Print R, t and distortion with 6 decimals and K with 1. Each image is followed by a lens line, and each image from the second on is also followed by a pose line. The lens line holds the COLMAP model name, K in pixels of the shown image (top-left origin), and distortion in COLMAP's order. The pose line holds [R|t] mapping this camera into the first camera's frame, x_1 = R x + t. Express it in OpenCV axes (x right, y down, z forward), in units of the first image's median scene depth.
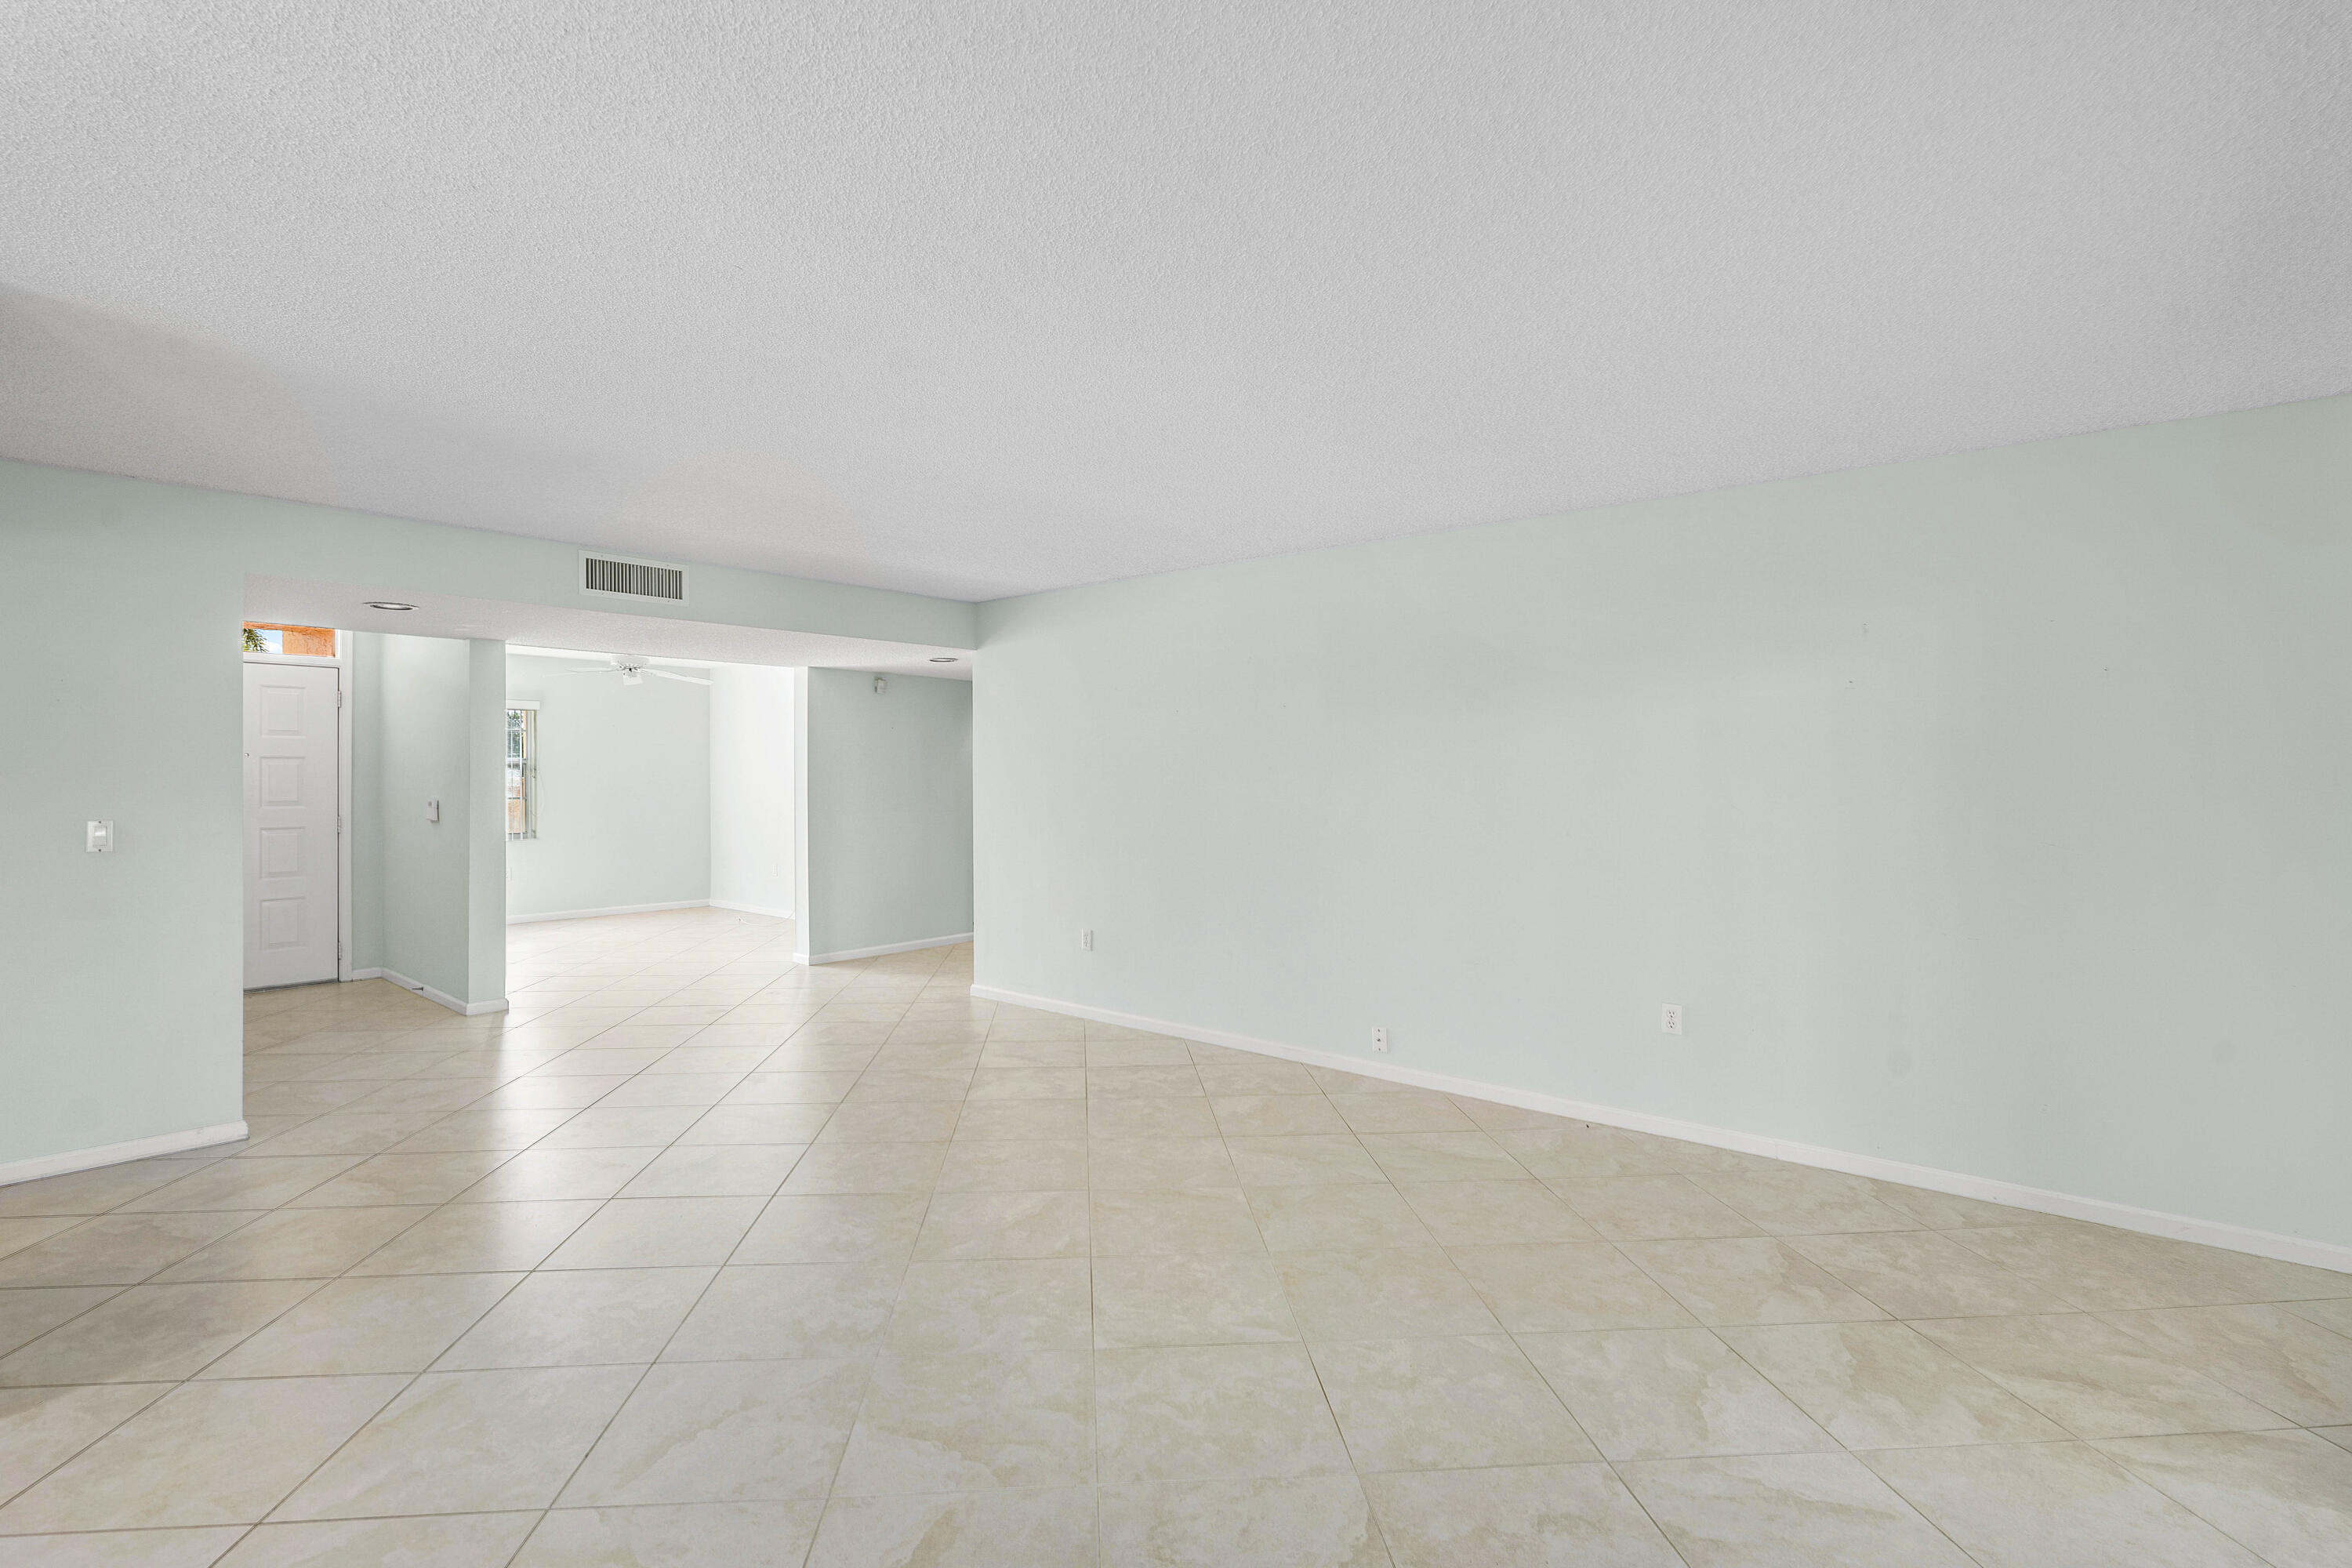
lens RADIAL K [[1116.7, 0, 1158.1], [0, 1116.7, 784.0], [0, 0, 1]] dist [-0.000905, -0.000004]
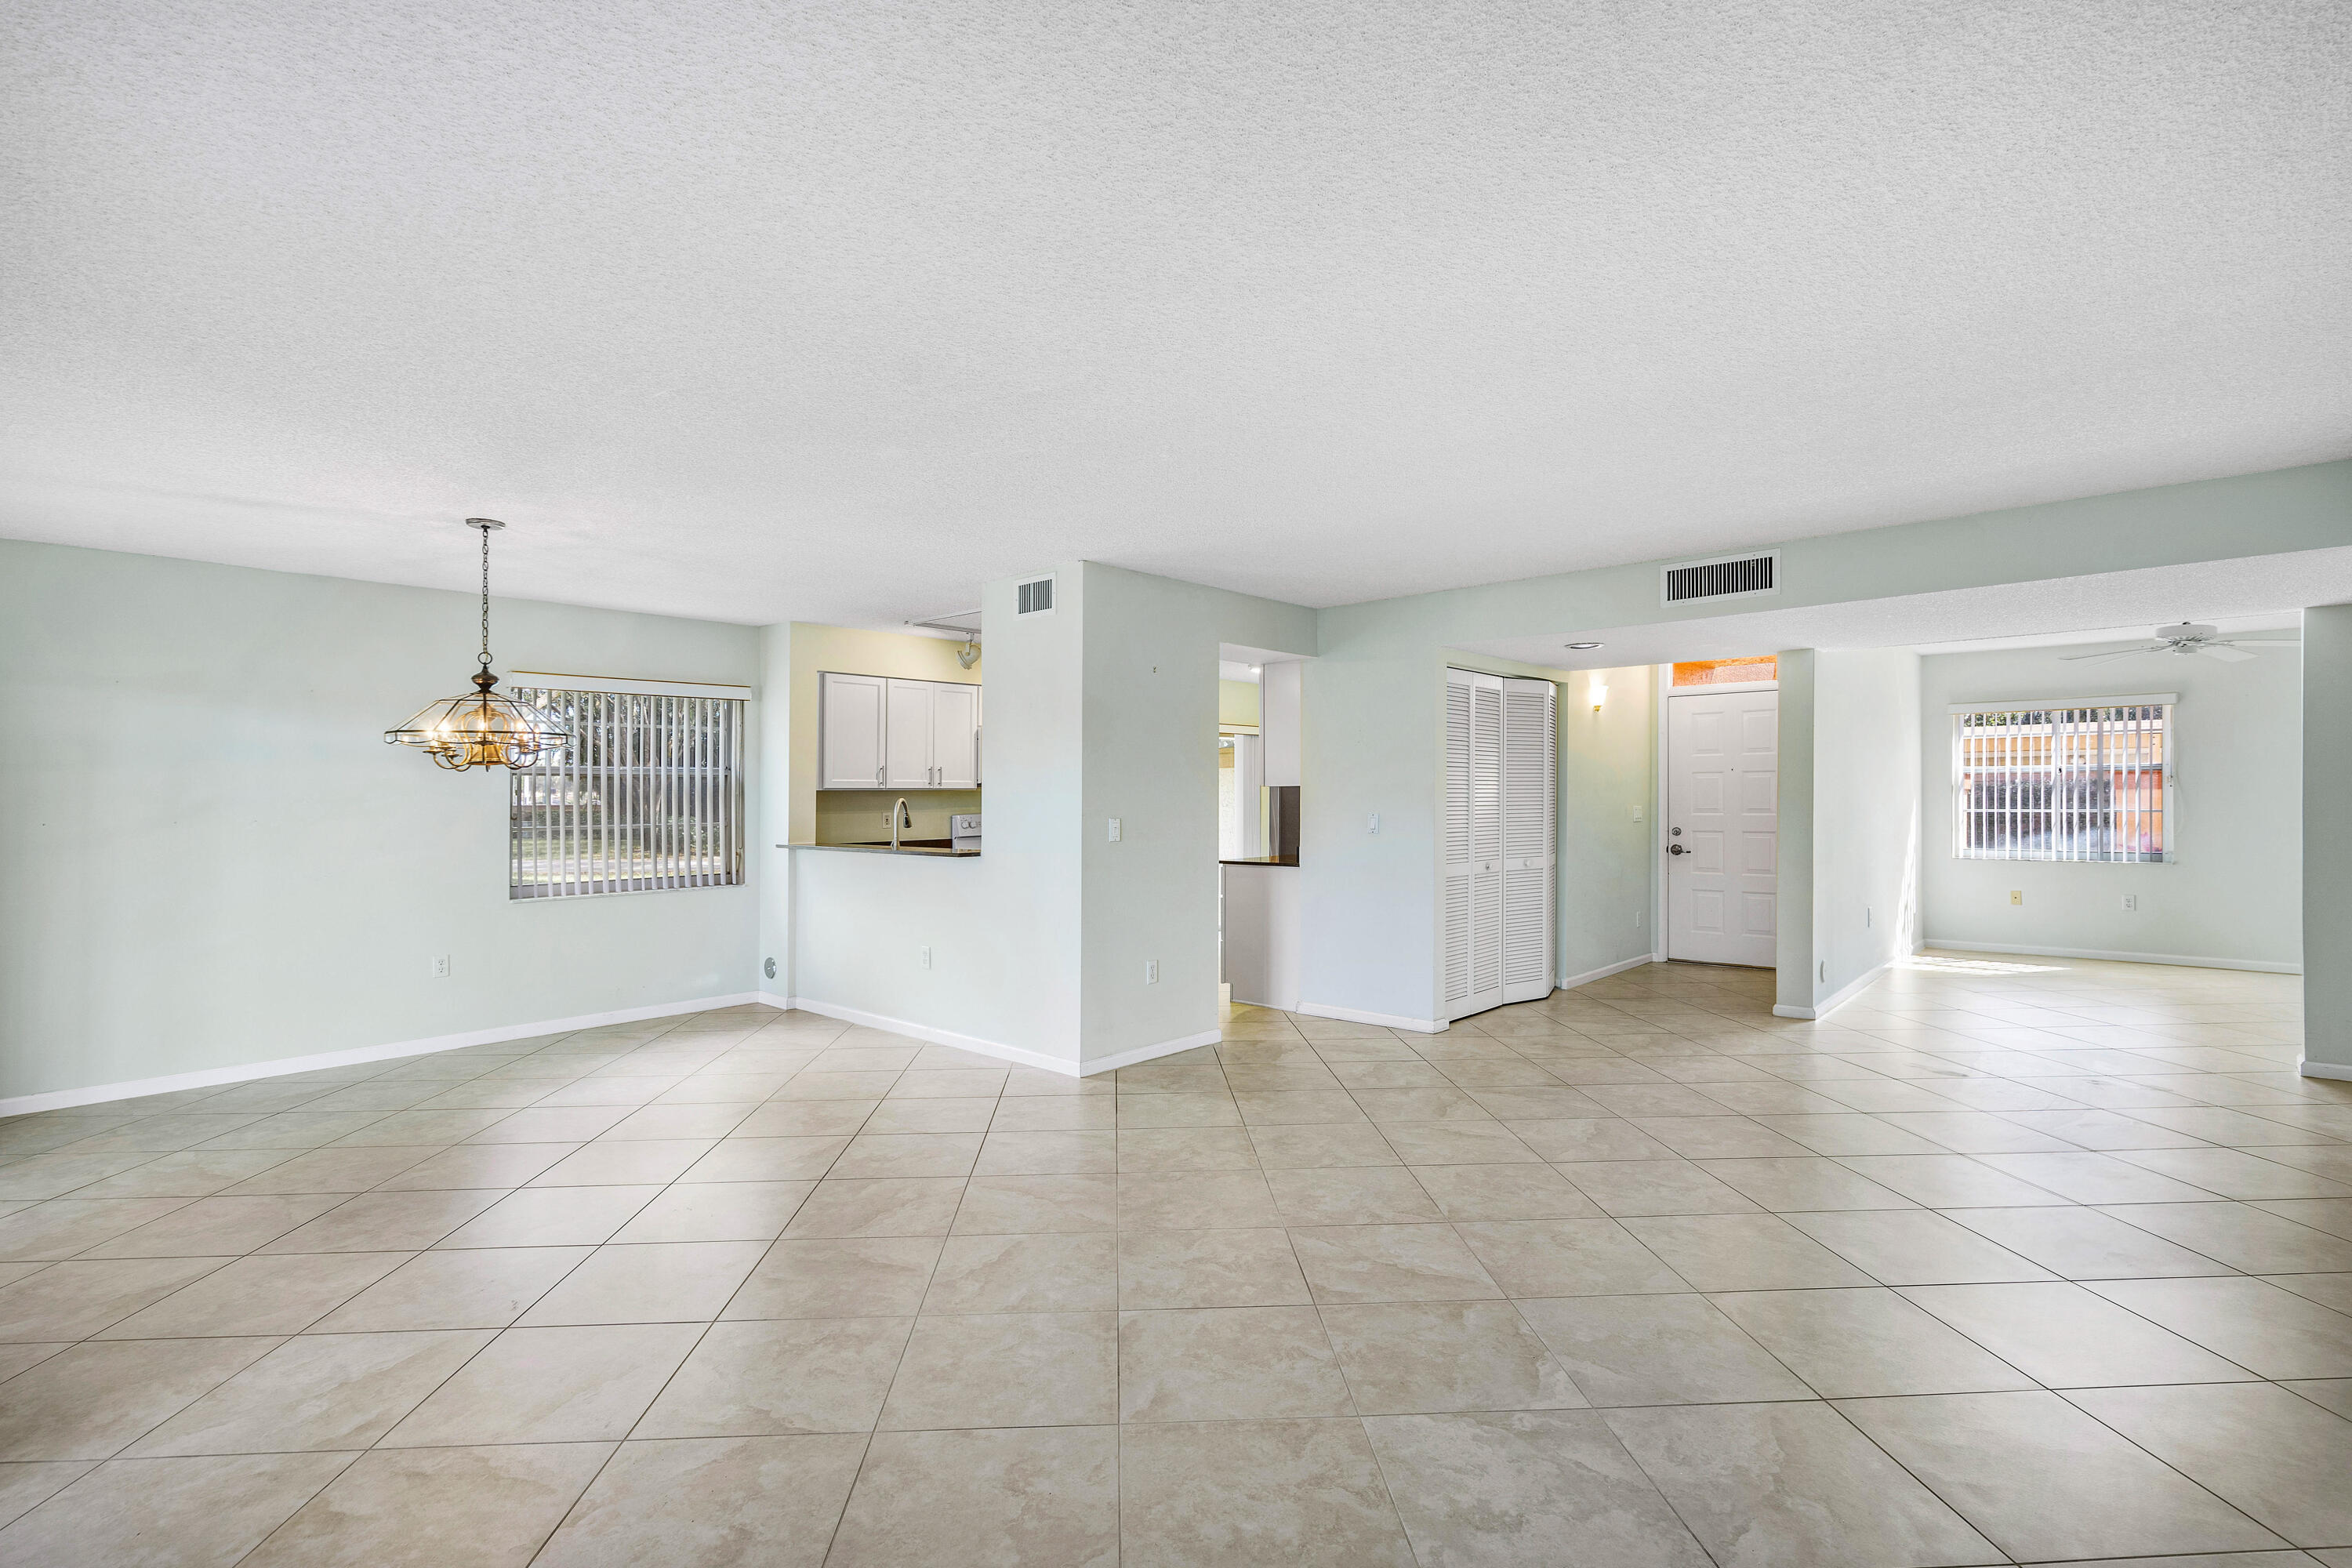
lens RADIAL K [[1091.9, 0, 1149.5], [0, 1091.9, 787.2], [0, 0, 1]] dist [-0.000354, -0.000112]
pose [[-0.034803, -0.006189, -0.999375, 0.761976], [-0.001026, 0.999981, -0.006157, 0.006649], [0.999394, 0.000811, -0.034809, 0.815951]]
